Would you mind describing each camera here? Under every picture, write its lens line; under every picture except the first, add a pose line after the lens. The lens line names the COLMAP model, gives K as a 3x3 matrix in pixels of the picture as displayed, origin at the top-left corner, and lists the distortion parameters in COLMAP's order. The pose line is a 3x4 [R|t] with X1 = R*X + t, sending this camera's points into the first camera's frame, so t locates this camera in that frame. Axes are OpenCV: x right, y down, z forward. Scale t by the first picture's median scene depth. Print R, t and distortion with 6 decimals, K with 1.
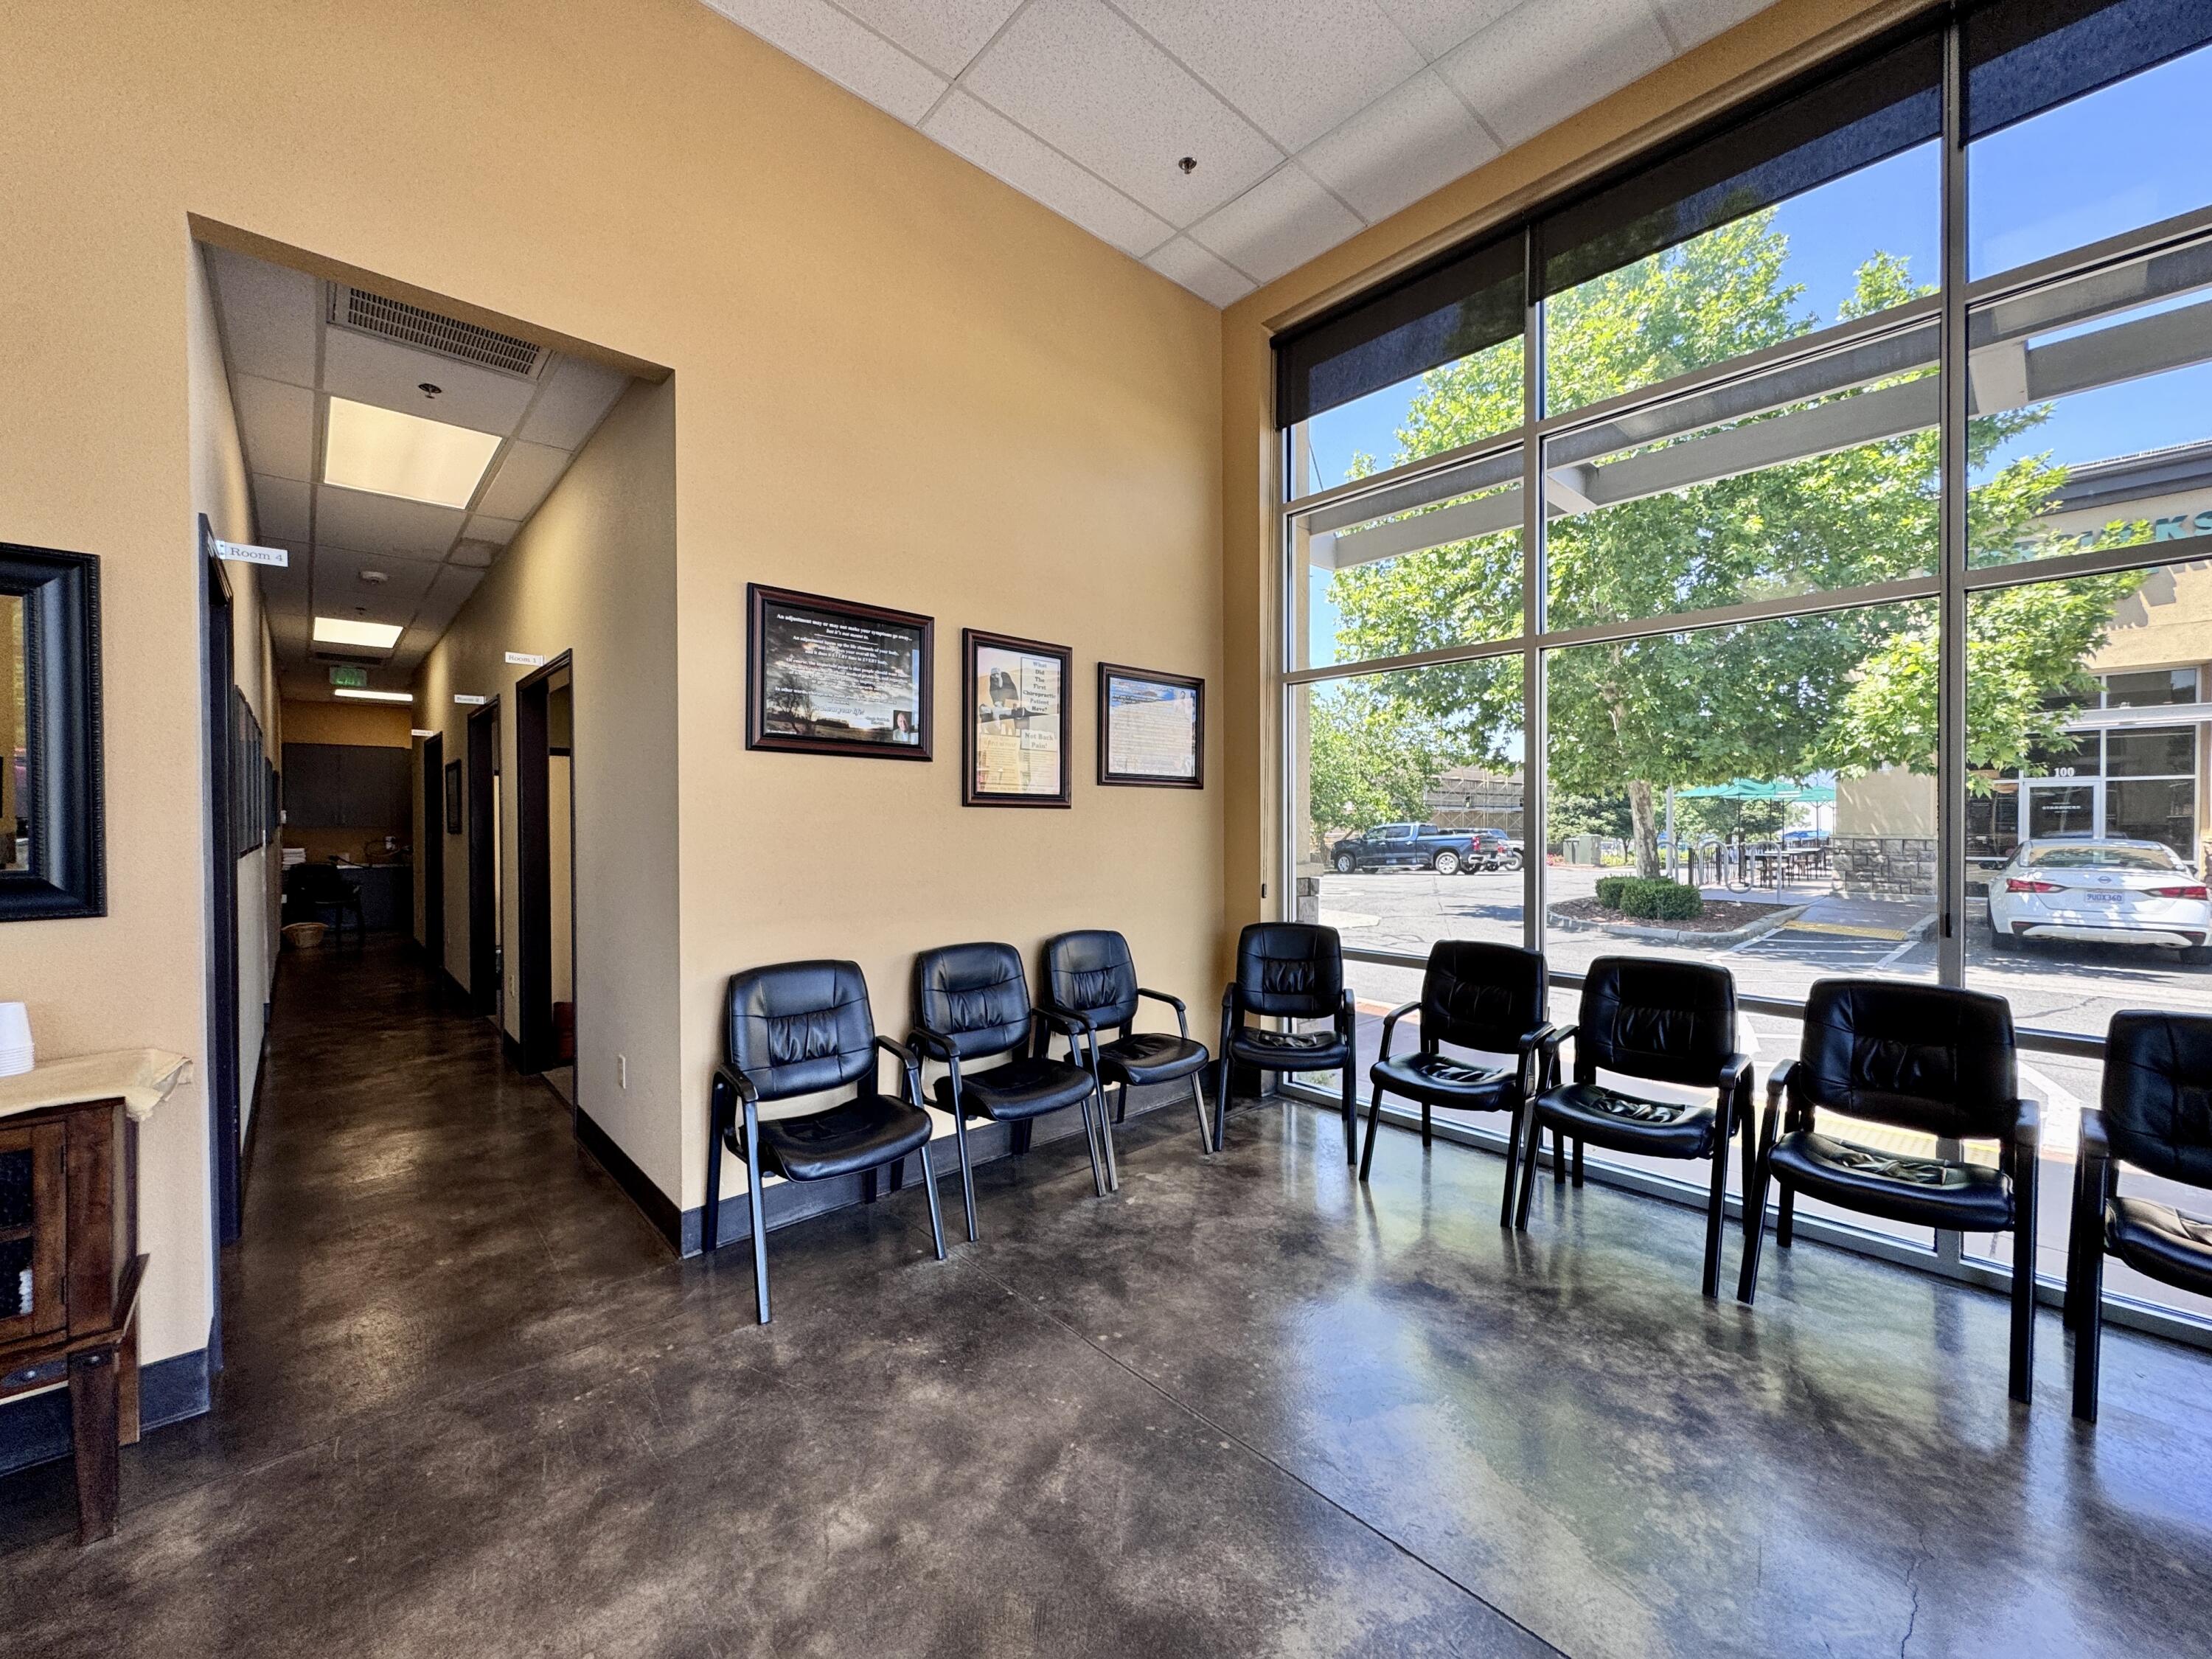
lens RADIAL K [[882.1, 0, 1103.9], [0, 882.1, 826.7], [0, 0, 1]] dist [-0.001611, 0.000631]
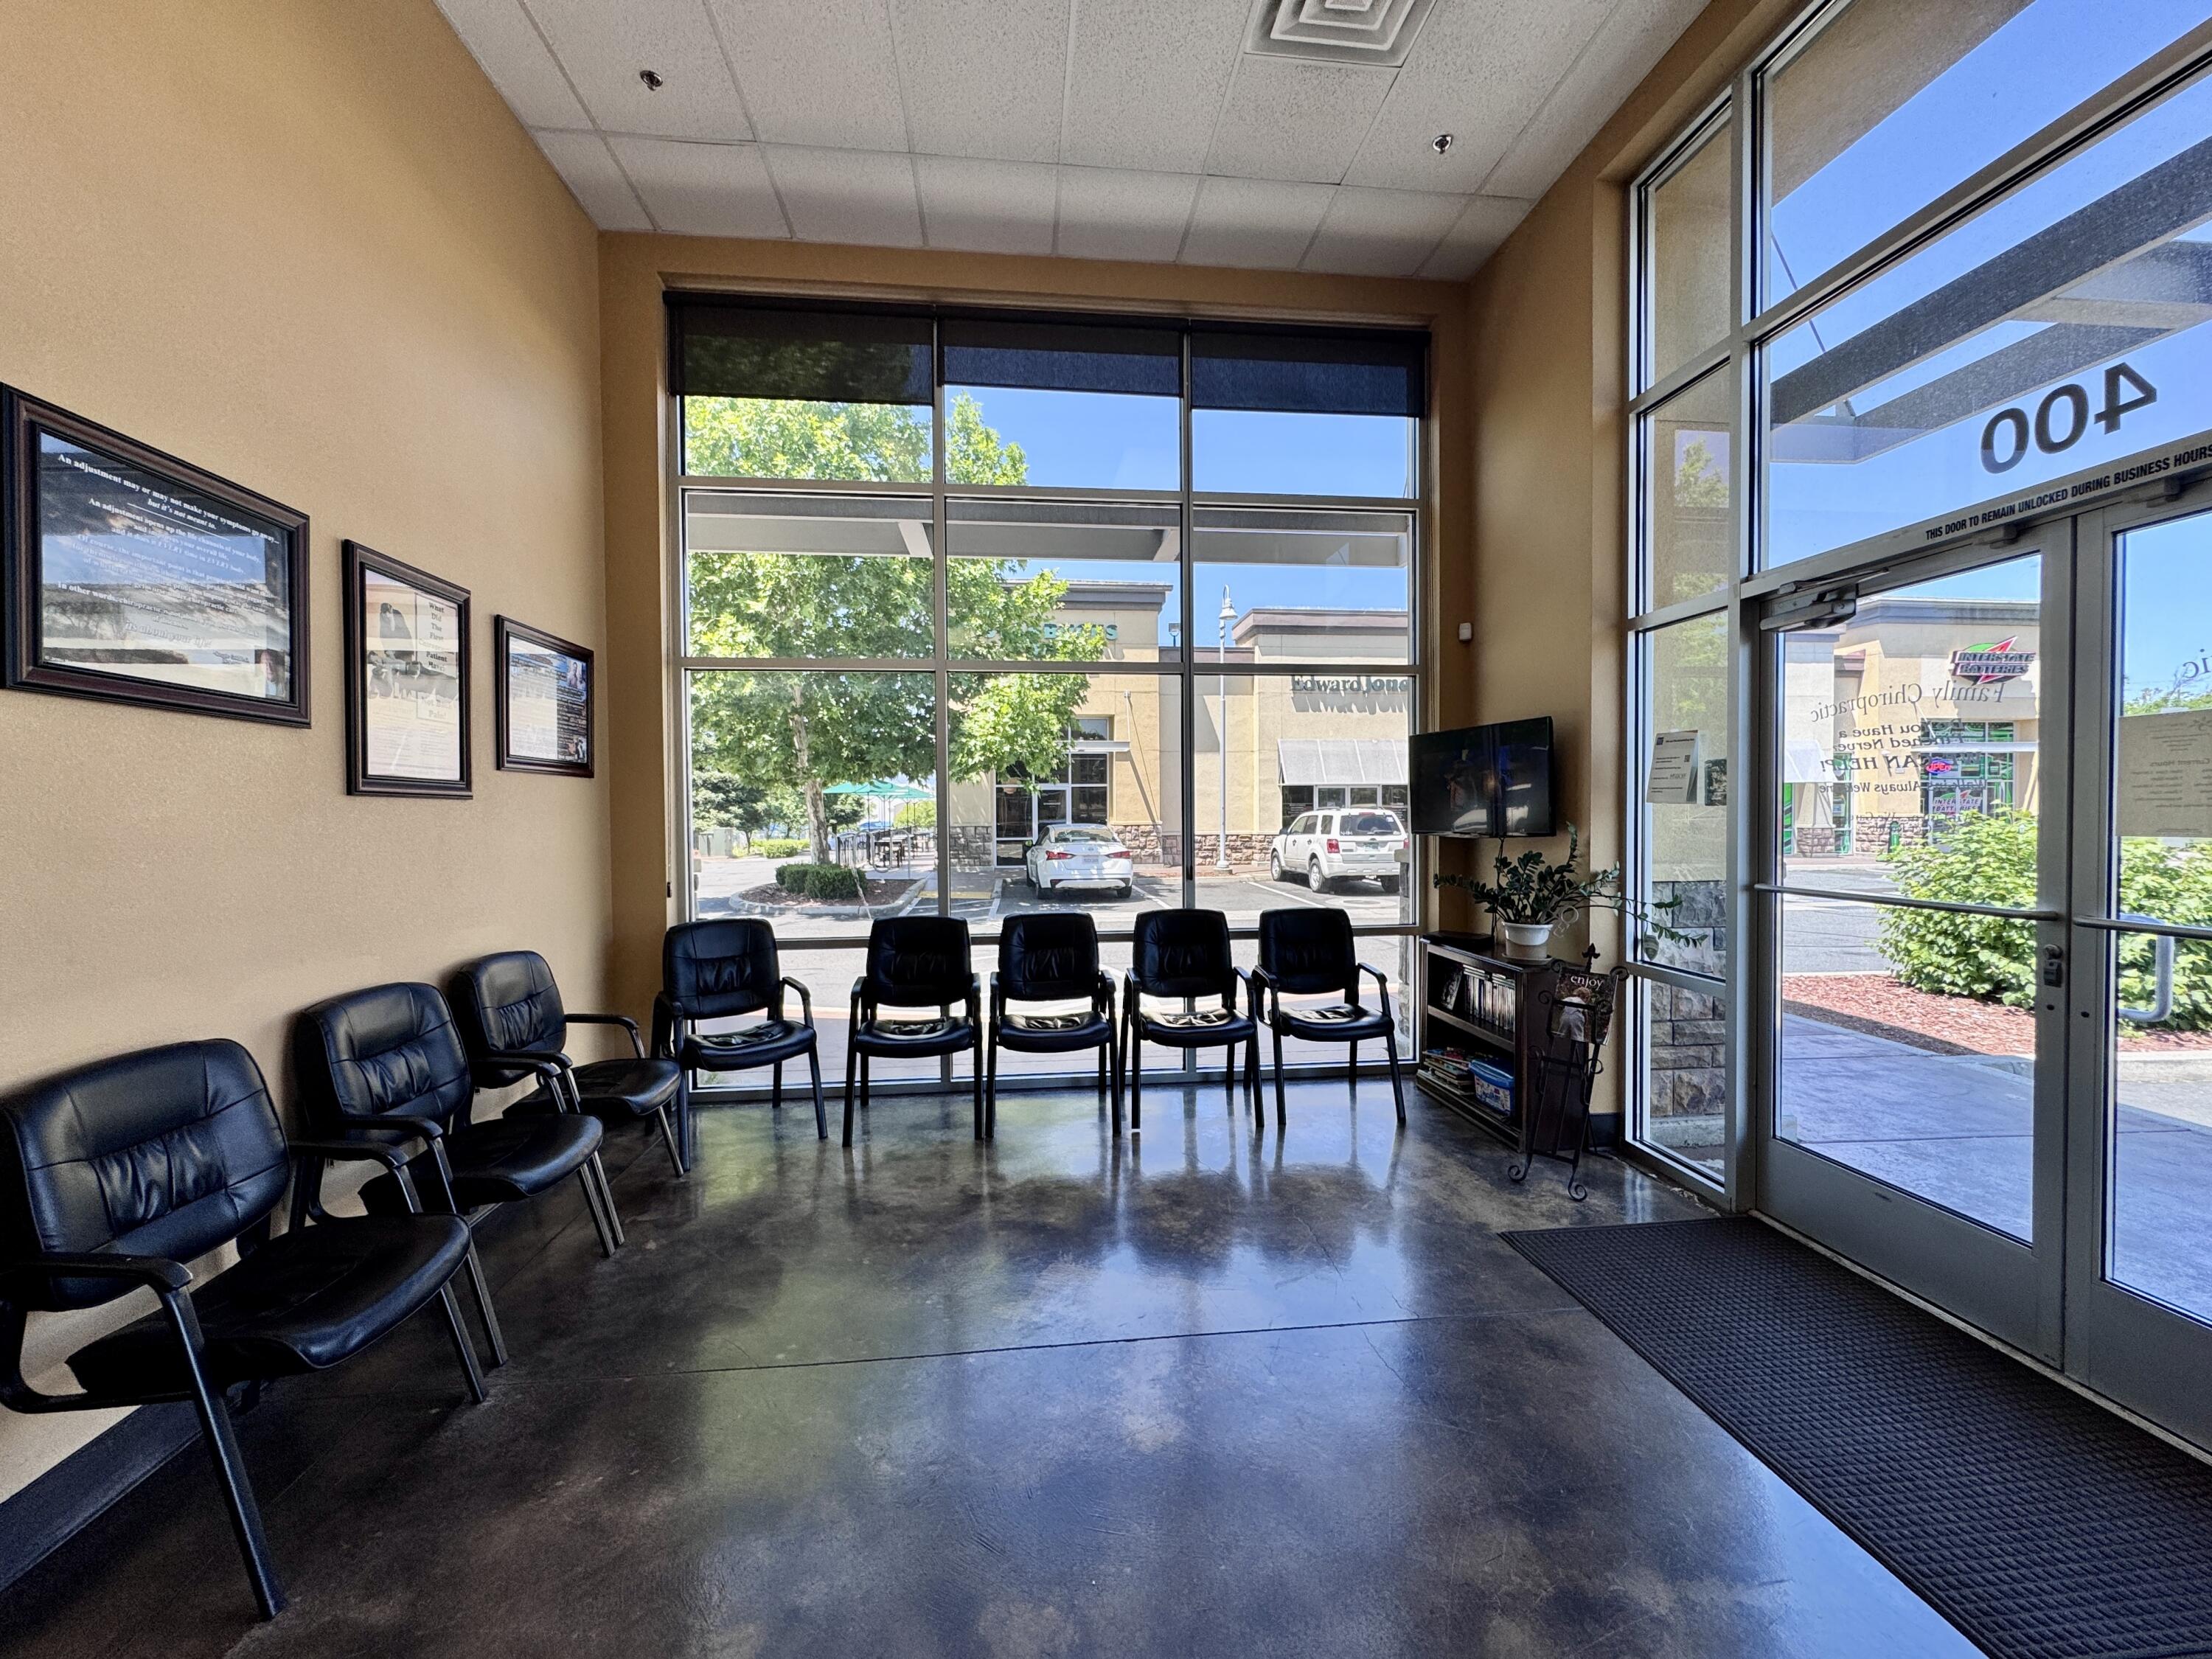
lens RADIAL K [[882.1, 0, 1103.9], [0, 882.1, 826.7], [0, 0, 1]] dist [-0.001611, 0.000631]
pose [[0.594592, -0.017080, 0.803846, -0.326883], [0.011820, 0.999852, 0.012501, 0.000321], [-0.803941, 0.002069, 0.594706, 0.091618]]
